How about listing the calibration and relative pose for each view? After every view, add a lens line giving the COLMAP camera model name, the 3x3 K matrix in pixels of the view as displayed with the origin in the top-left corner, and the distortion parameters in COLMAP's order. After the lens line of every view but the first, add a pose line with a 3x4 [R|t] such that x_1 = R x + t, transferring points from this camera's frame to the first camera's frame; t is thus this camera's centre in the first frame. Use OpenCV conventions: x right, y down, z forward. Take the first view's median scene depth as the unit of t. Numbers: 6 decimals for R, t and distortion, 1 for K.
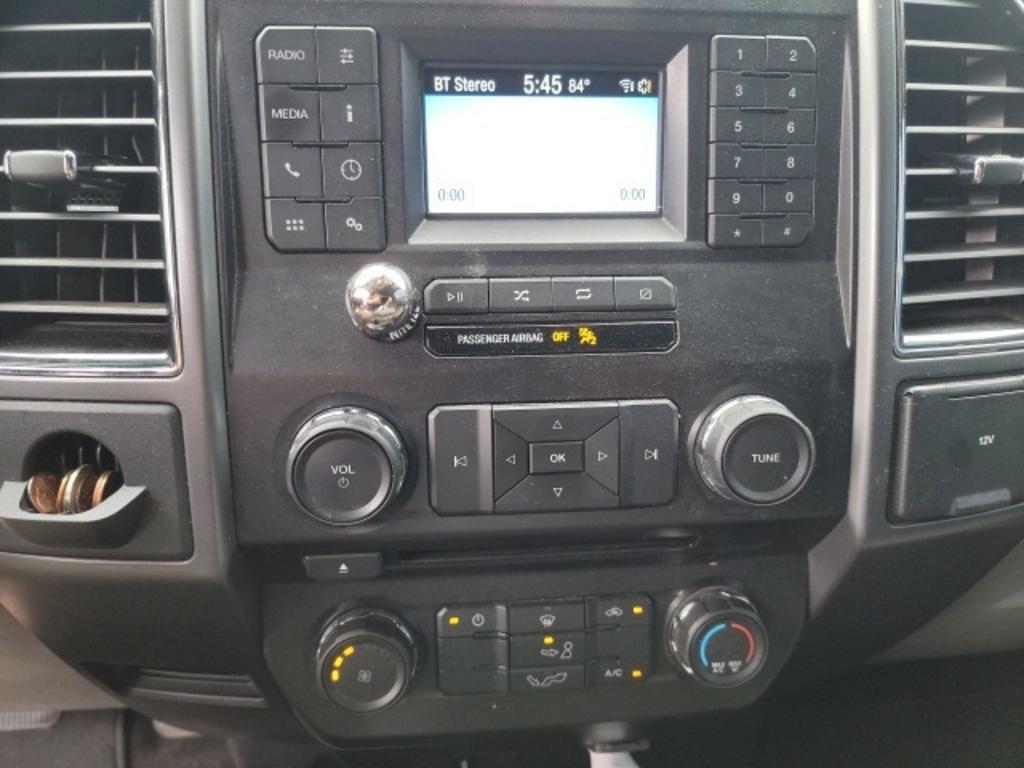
lens RADIAL K [[714.4, 0, 520.7], [0, 714.4, 387.3], [0, 0, 1]] dist [0.003215, -0.018892]
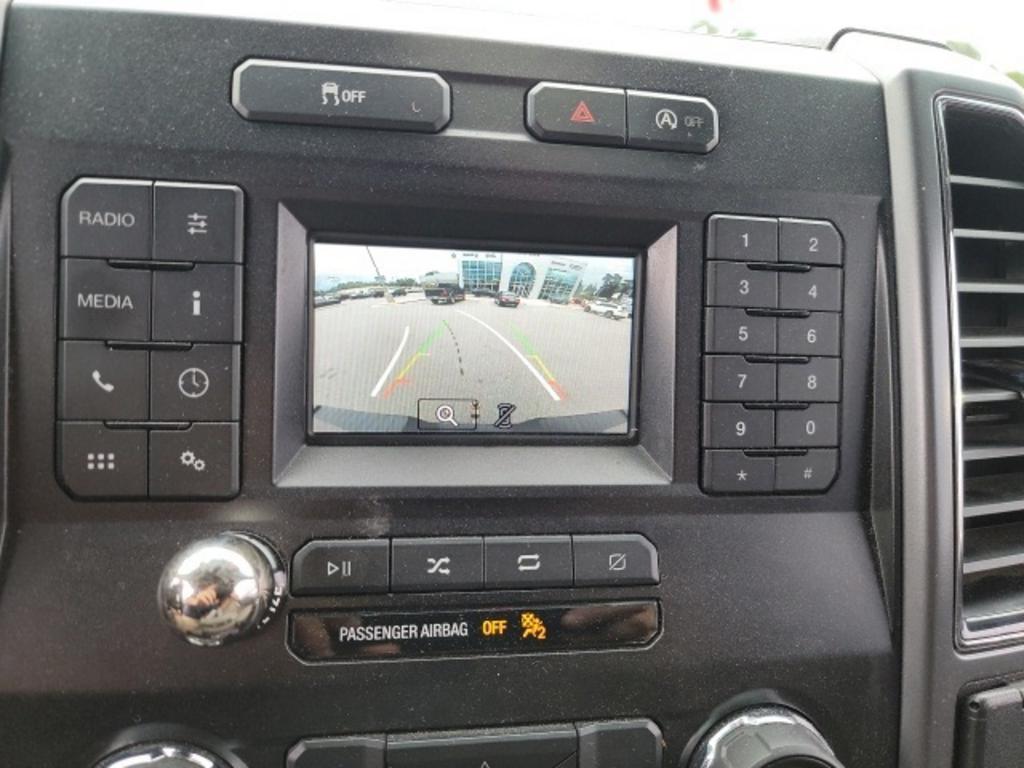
lens RADIAL K [[714.4, 0, 506.9], [0, 714.4, 380.3], [0, 0, 1]] dist [0.003215, -0.018892]
pose [[0.997696, 0.036318, 0.057299, 0.020697], [-0.028568, 0.991009, -0.130712, -0.217526], [-0.061532, 0.128774, 0.989763, 0.295682]]
